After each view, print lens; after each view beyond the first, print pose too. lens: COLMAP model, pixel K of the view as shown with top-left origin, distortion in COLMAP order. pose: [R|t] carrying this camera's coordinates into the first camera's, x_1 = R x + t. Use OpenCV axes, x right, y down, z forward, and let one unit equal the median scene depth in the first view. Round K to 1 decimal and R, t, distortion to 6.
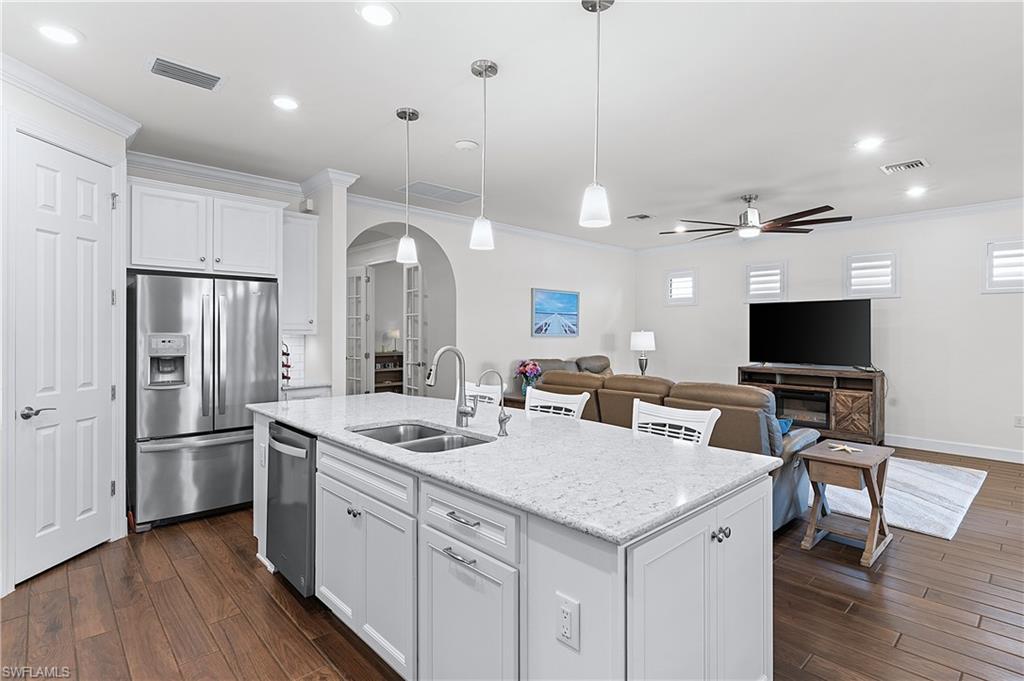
lens RADIAL K [[495.1, 0, 515.3], [0, 495.1, 331.7], [0, 0, 1]] dist [0.005061, -0.000564]
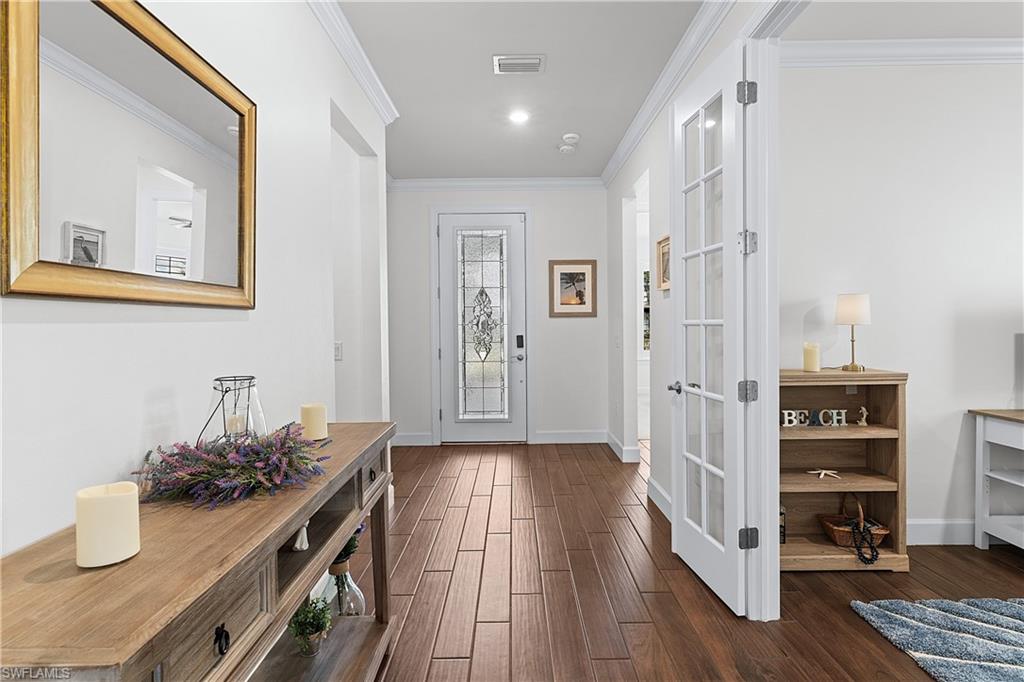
lens RADIAL K [[495.1, 0, 516.8], [0, 495.1, 333.5], [0, 0, 1]] dist [0.005061, -0.000564]
pose [[0.736216, -0.002513, -0.676742, -0.197860], [0.009448, 0.999934, 0.006565, 0.015859], [0.676681, -0.011227, 0.736191, 0.676108]]
